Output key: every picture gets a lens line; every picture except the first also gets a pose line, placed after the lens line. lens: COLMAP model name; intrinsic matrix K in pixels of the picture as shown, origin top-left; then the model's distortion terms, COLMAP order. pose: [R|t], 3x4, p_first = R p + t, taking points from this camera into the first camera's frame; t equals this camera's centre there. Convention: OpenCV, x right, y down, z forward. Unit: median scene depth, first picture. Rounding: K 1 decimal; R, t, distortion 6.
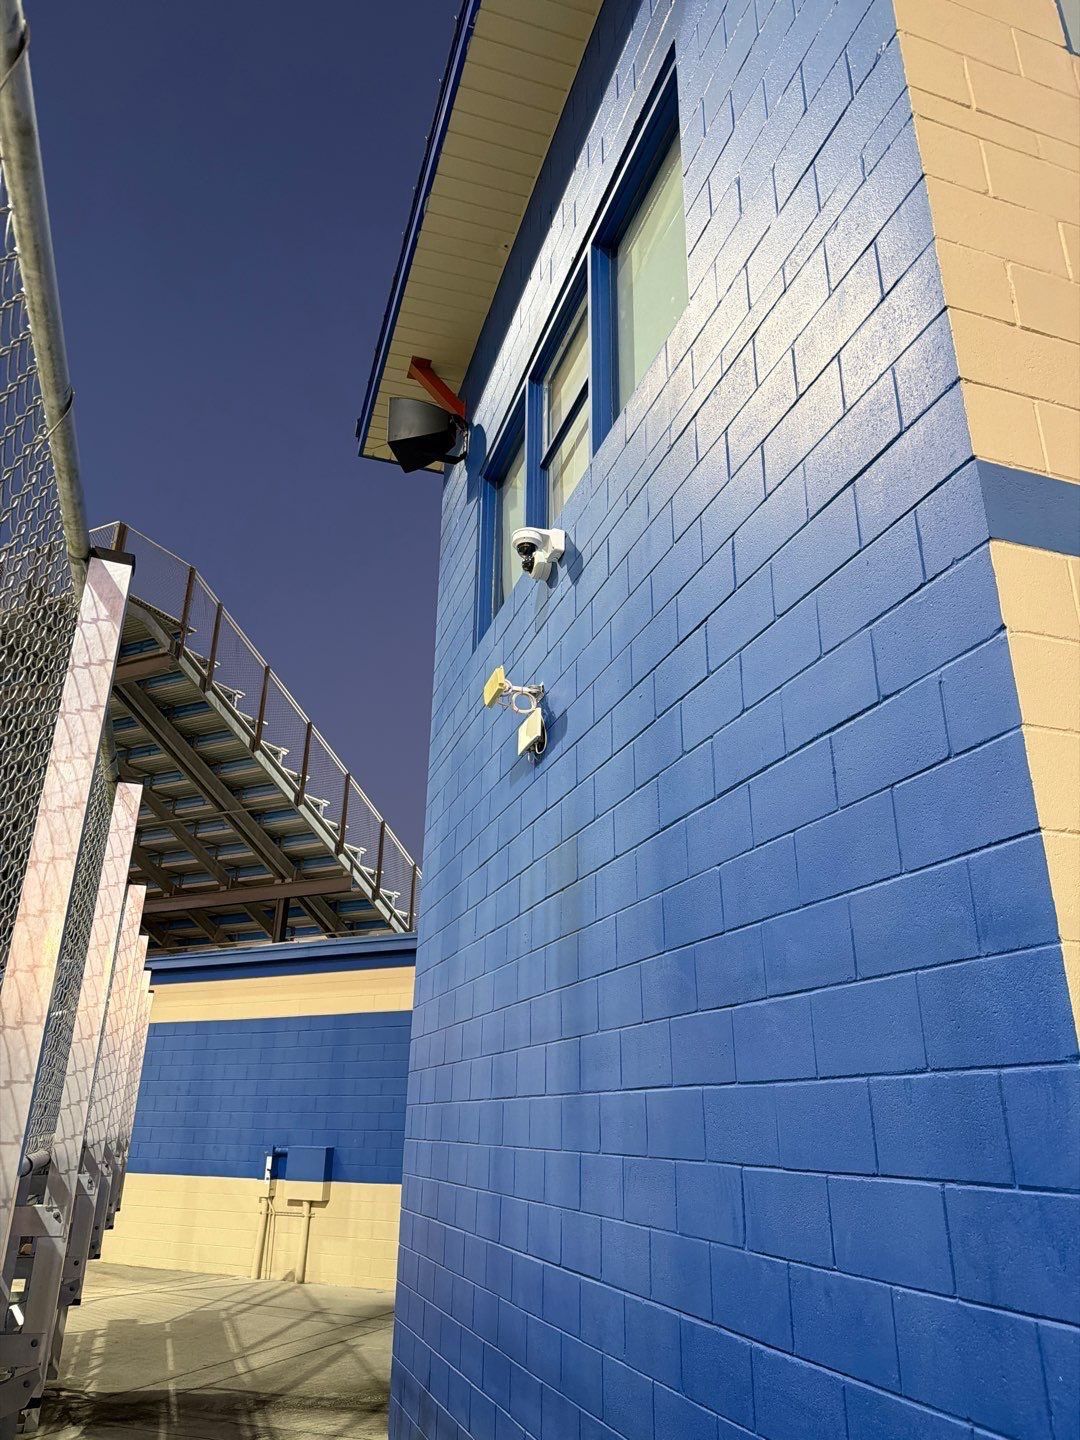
lens RADIAL K [[1016.7, 0, 540.0], [0, 1016.7, 720.0], [0, 0, 1]] dist [0.001477, 0.000379]
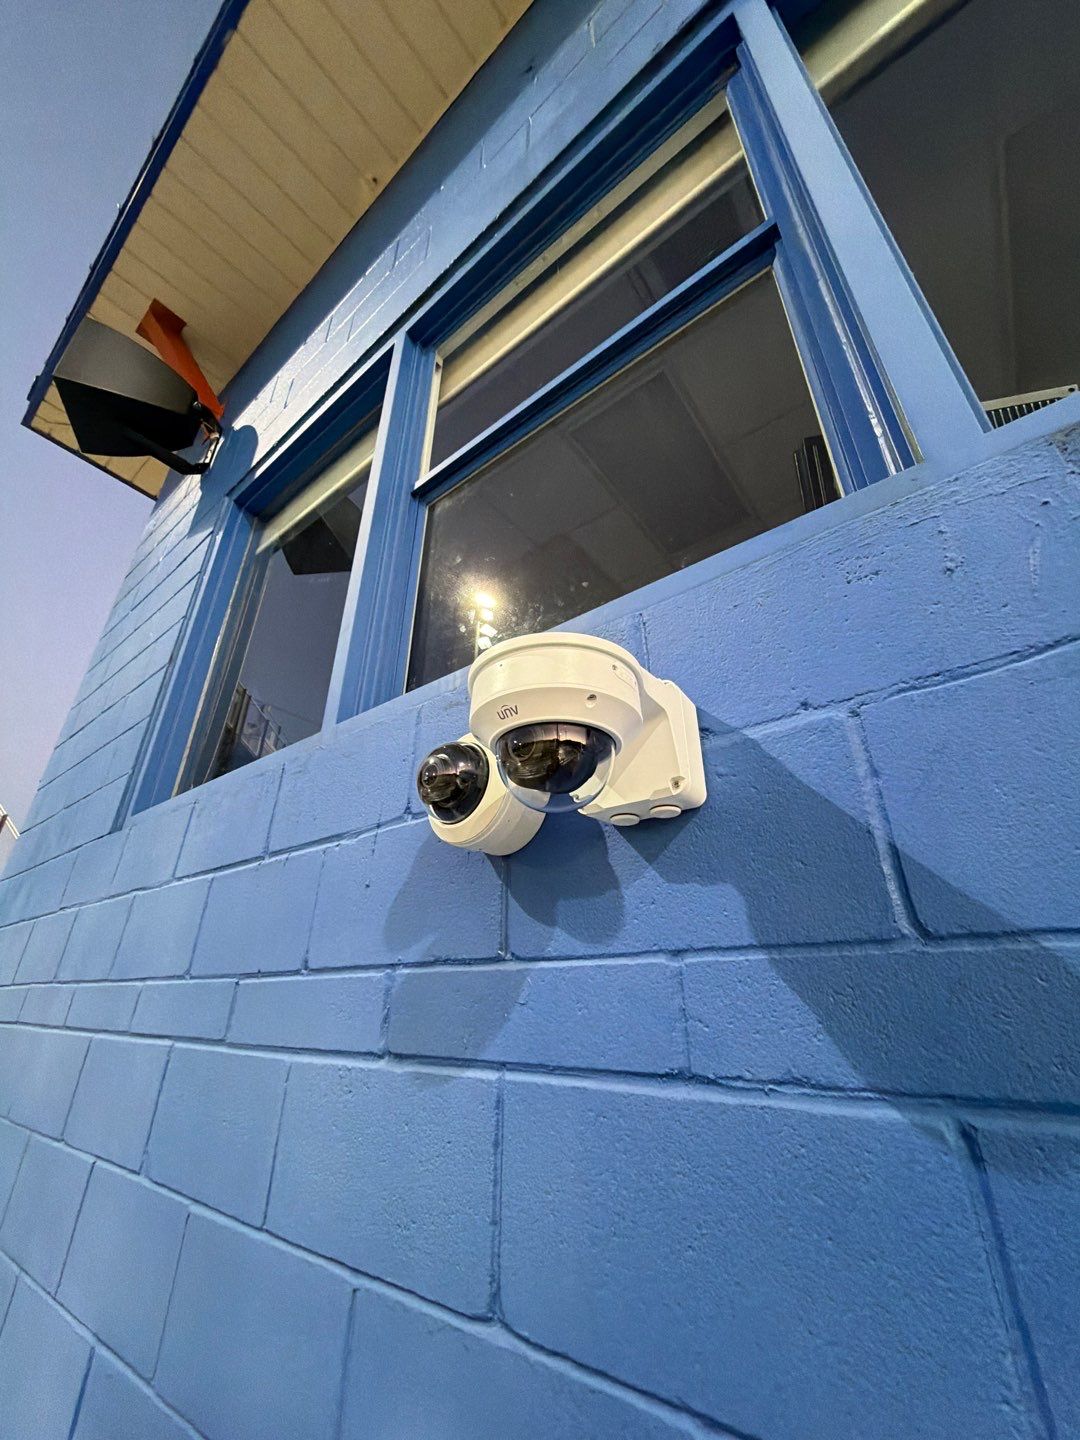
lens RADIAL K [[574.8, 0, 540.0], [0, 574.8, 720.0], [0, 0, 1]] dist [0.000241, 0.000146]
pose [[0.833294, 0.240021, 0.498007, -0.042098], [-0.201365, 0.970728, -0.130918, -0.107404], [-0.514852, 0.008812, 0.857234, 0.612566]]
